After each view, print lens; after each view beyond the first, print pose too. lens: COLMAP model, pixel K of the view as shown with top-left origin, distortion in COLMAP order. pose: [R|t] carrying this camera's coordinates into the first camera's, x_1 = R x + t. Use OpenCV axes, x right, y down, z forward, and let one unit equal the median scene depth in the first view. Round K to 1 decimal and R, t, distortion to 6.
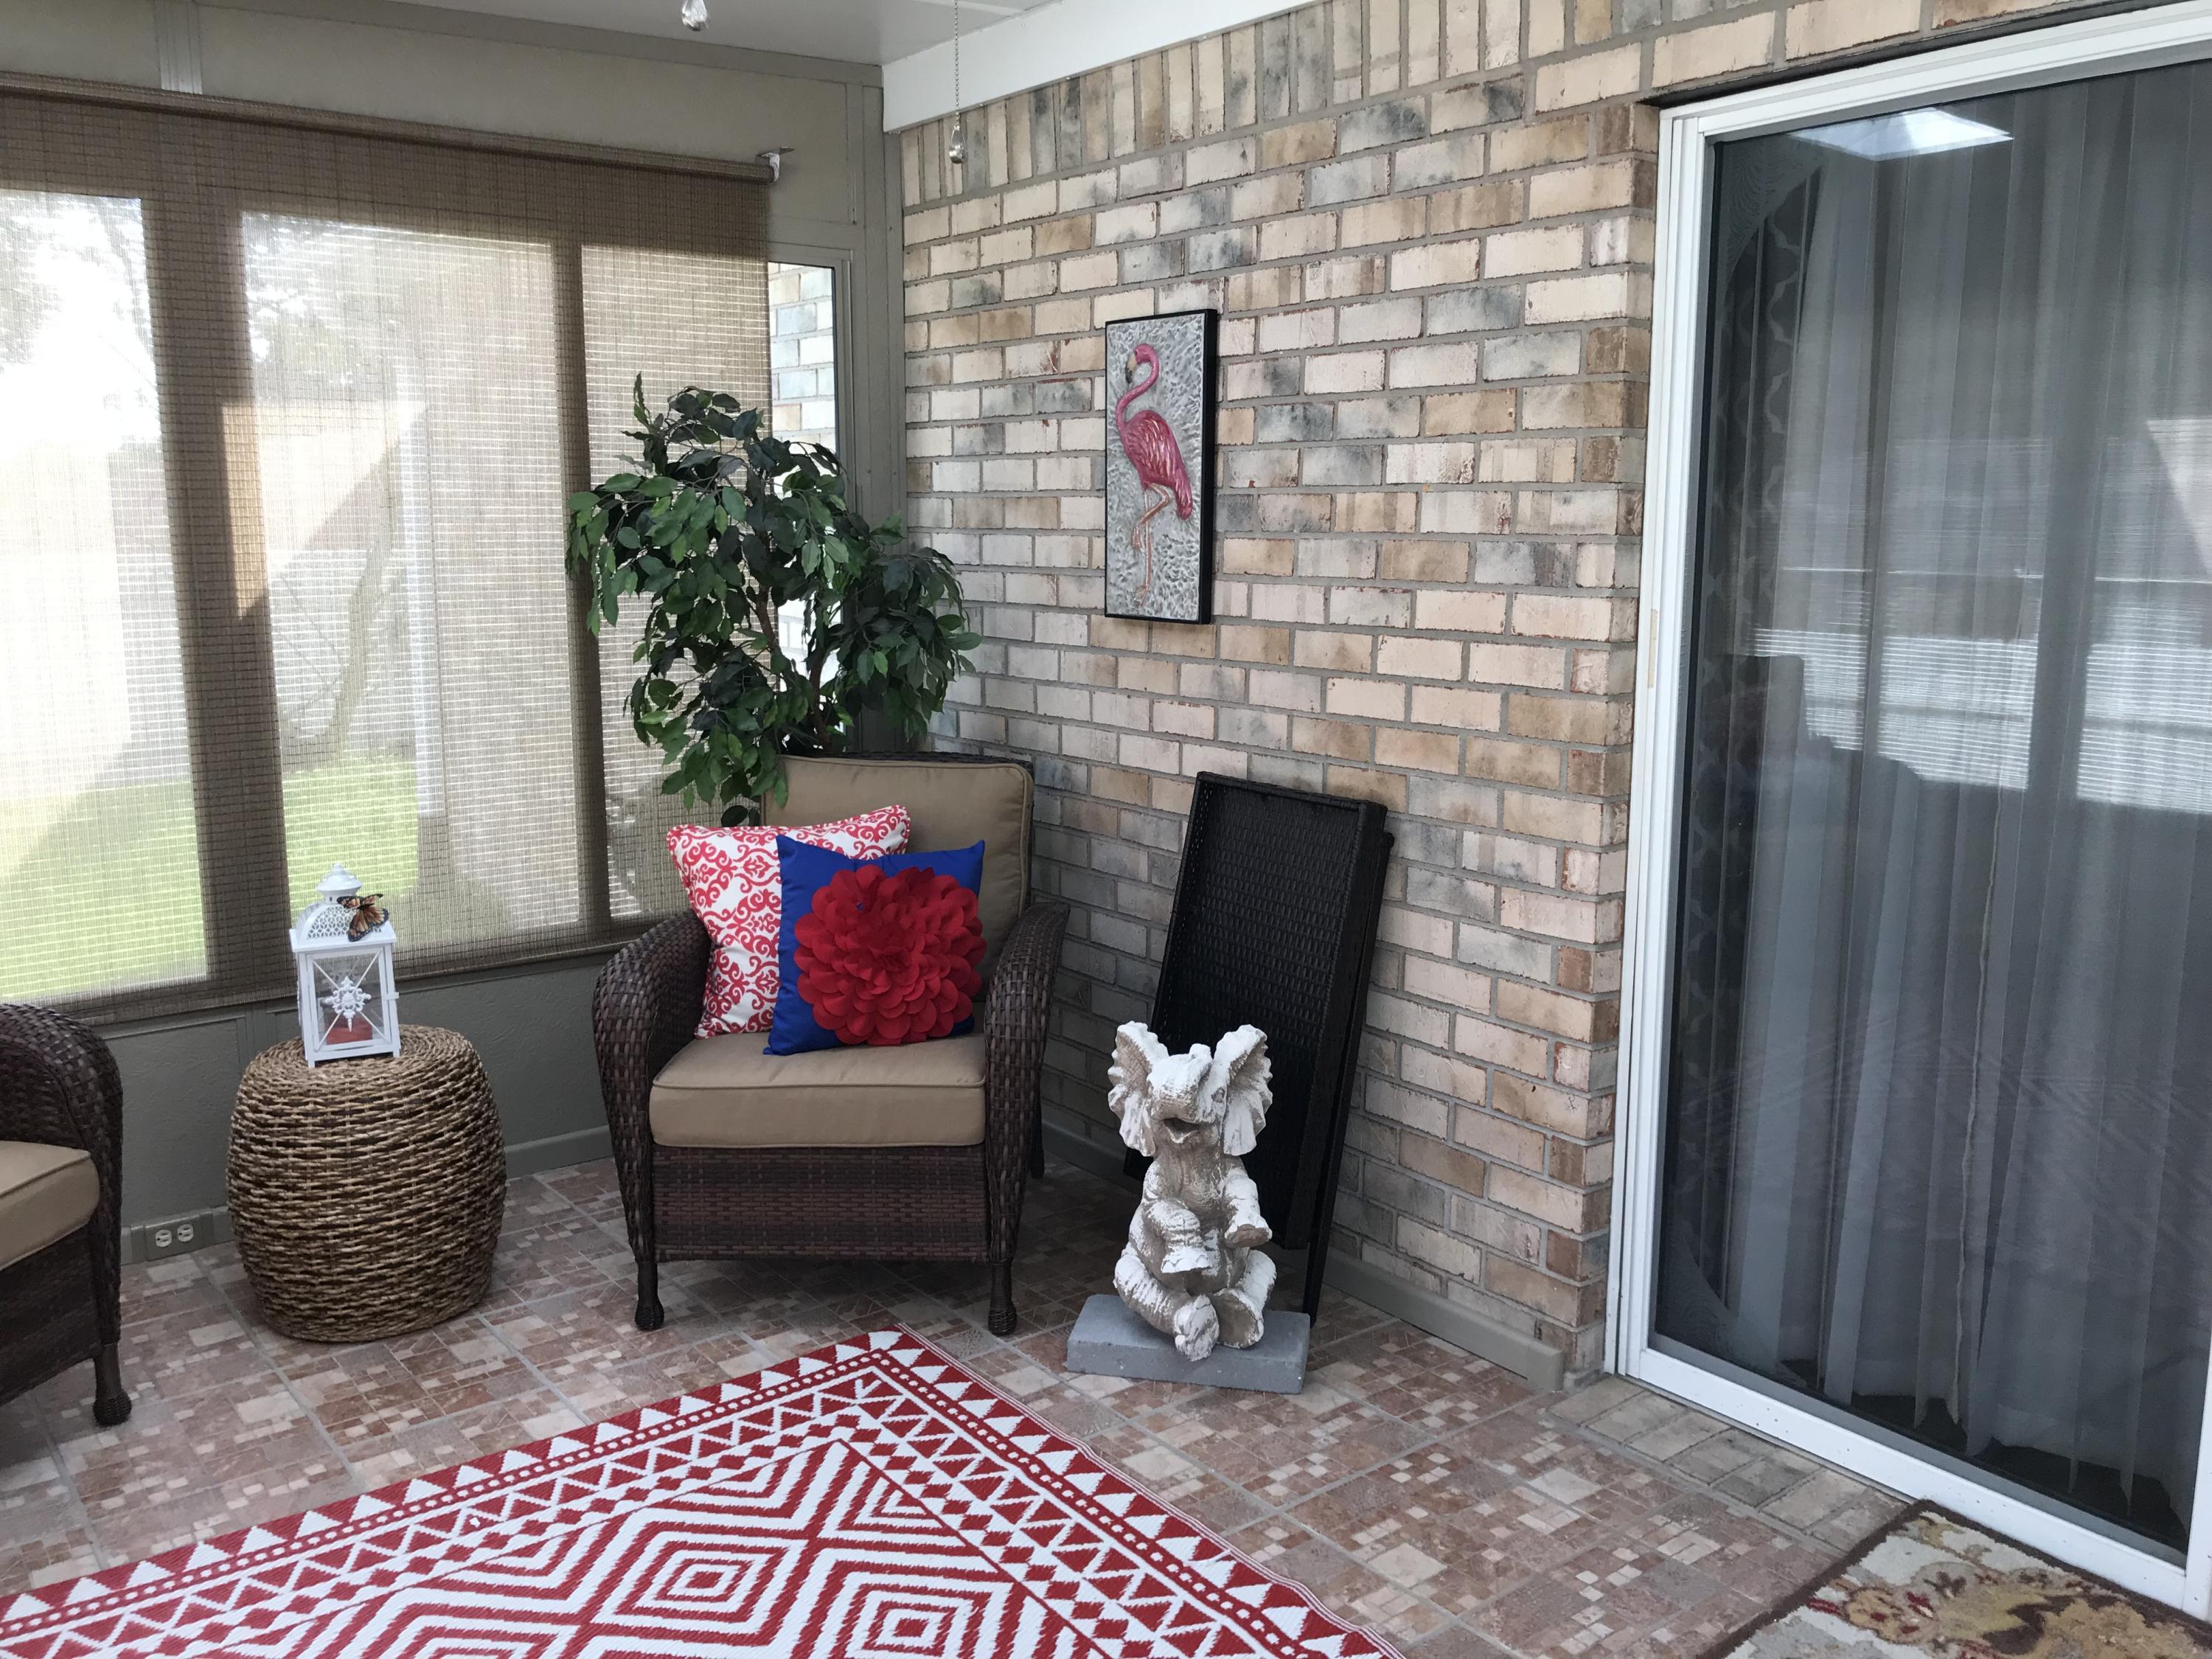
lens RADIAL K [[1781.0, 0, 1109.3], [0, 1781.0, 849.7], [0, 0, 1]] dist [0.065376, -0.115231]
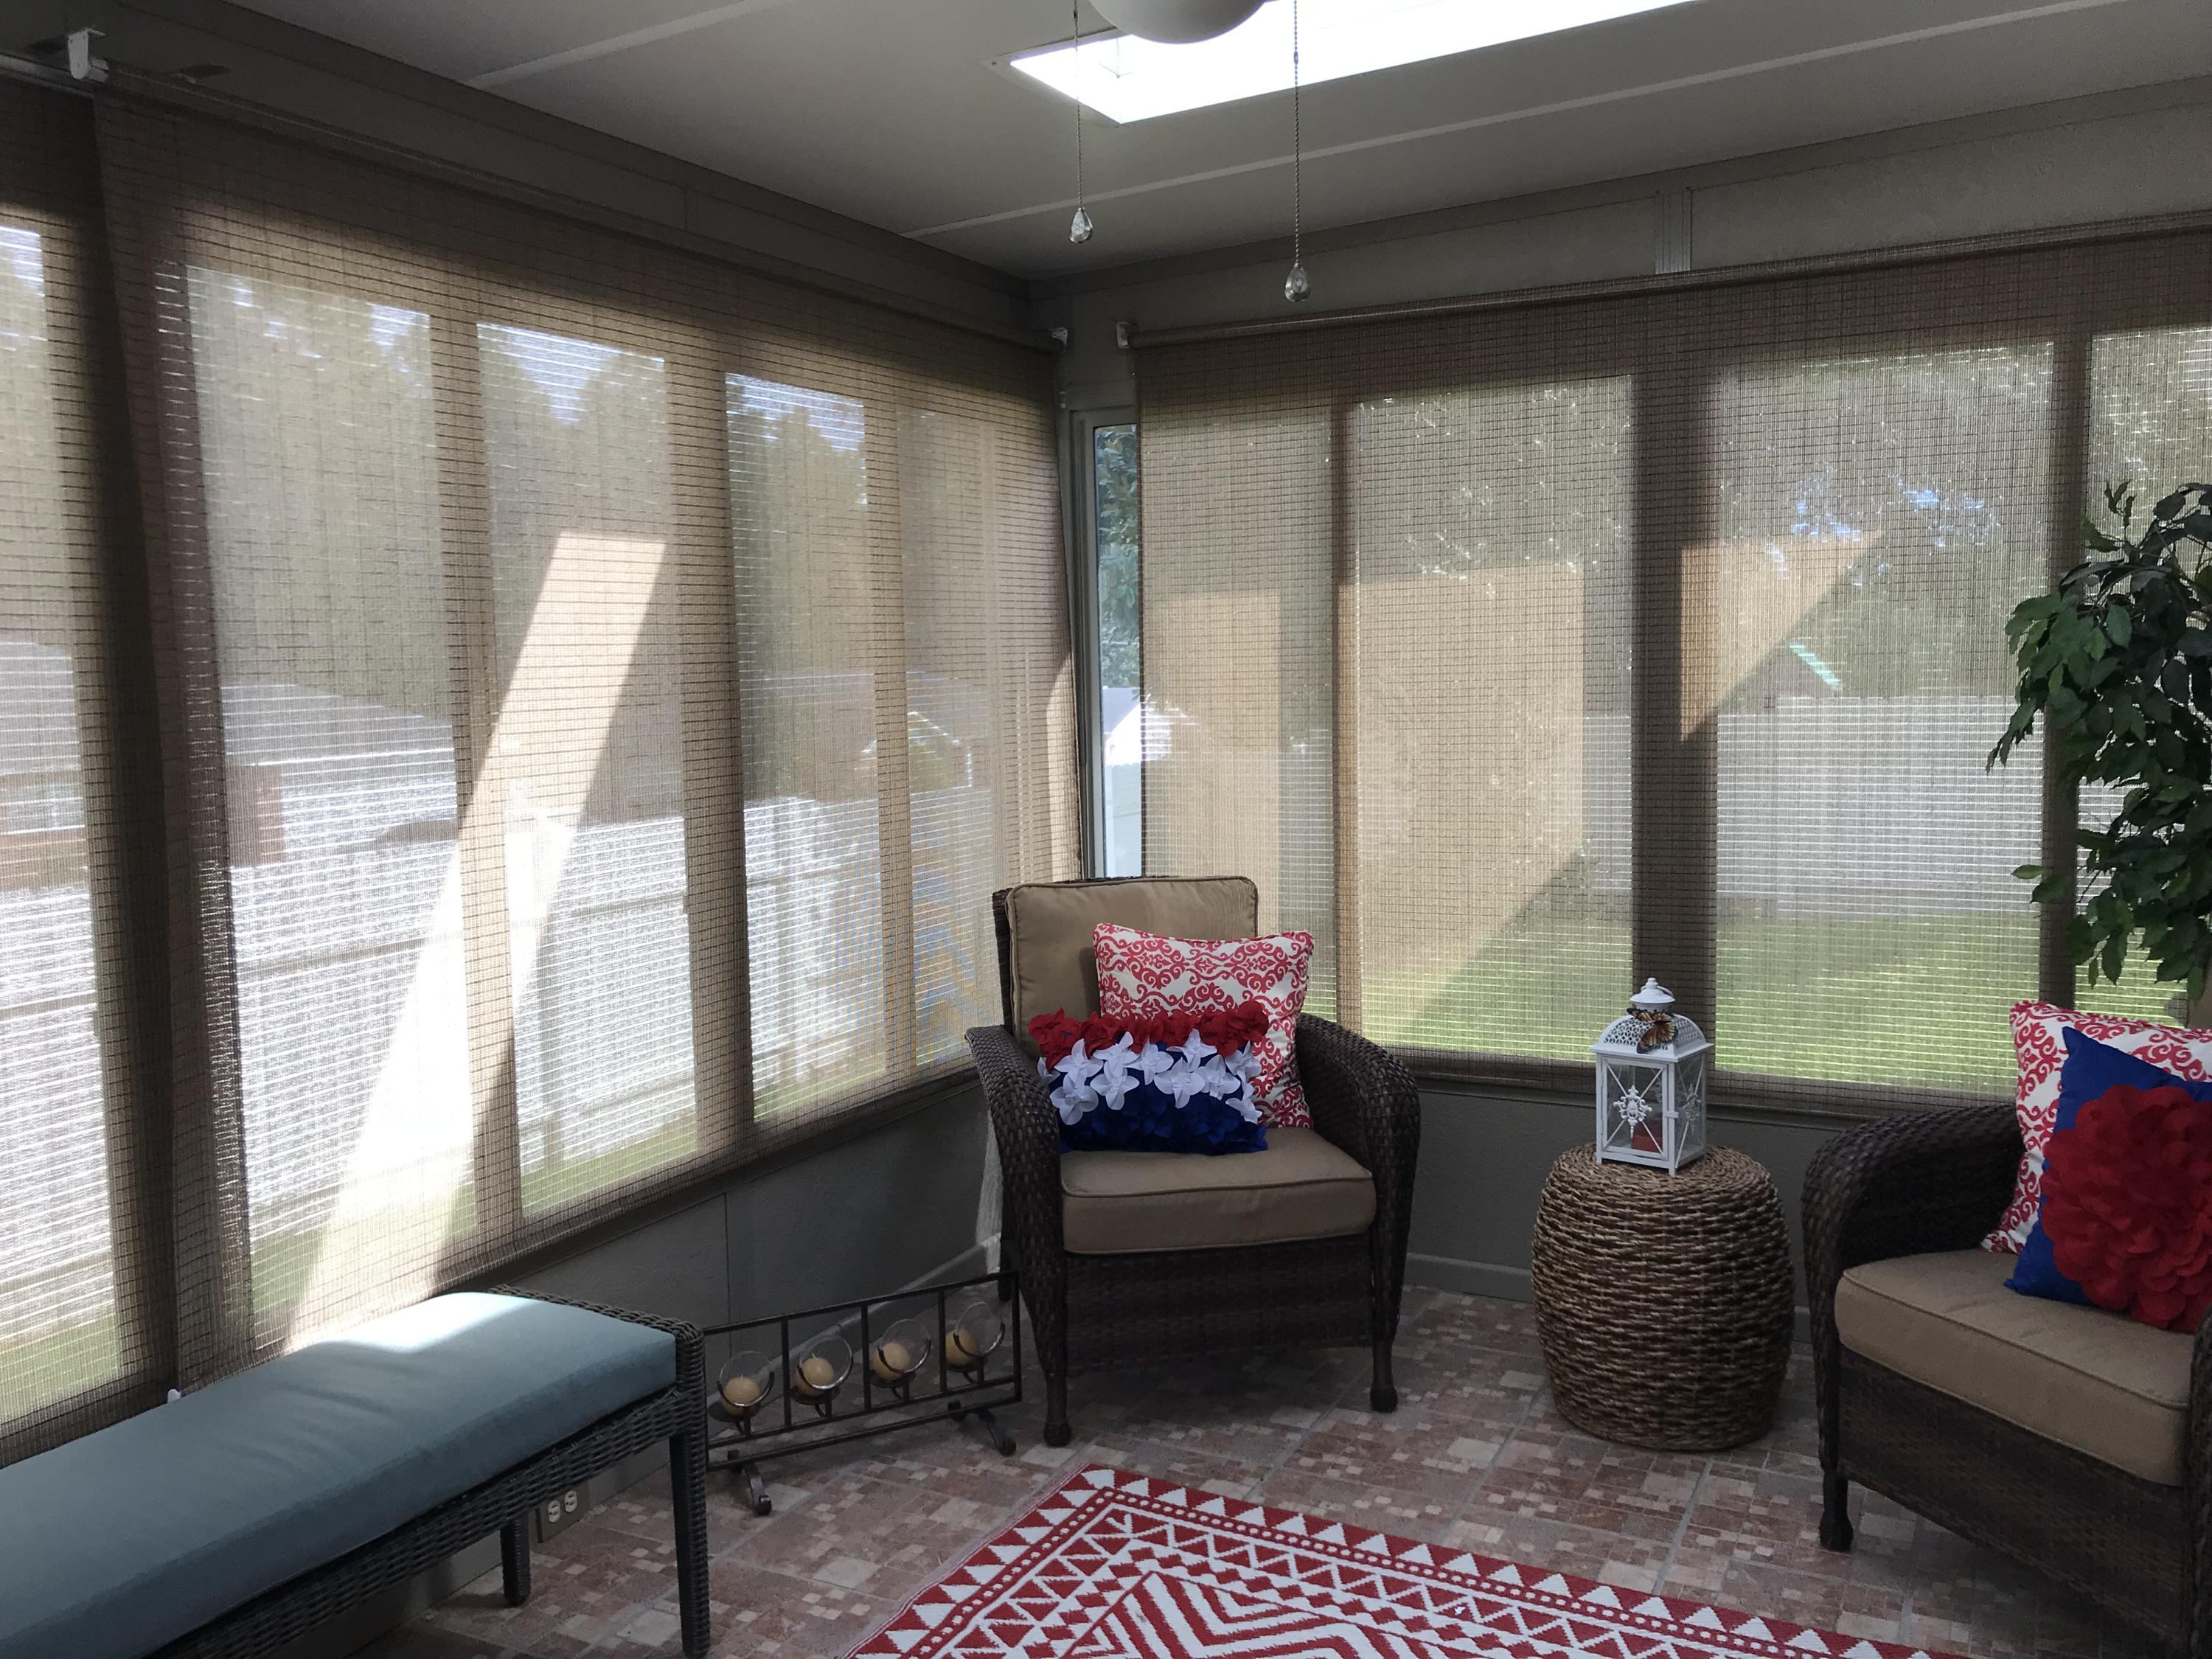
lens RADIAL K [[1804.9, 0, 1106.0], [0, 1804.9, 829.5], [0, 0, 1]] dist [-0.028076, -0.003824]
pose [[0.402951, 0.076864, -0.911988, 0.400664], [-0.140428, 0.989860, 0.021381, -0.056991], [0.904384, 0.119453, 0.409659, 0.278594]]
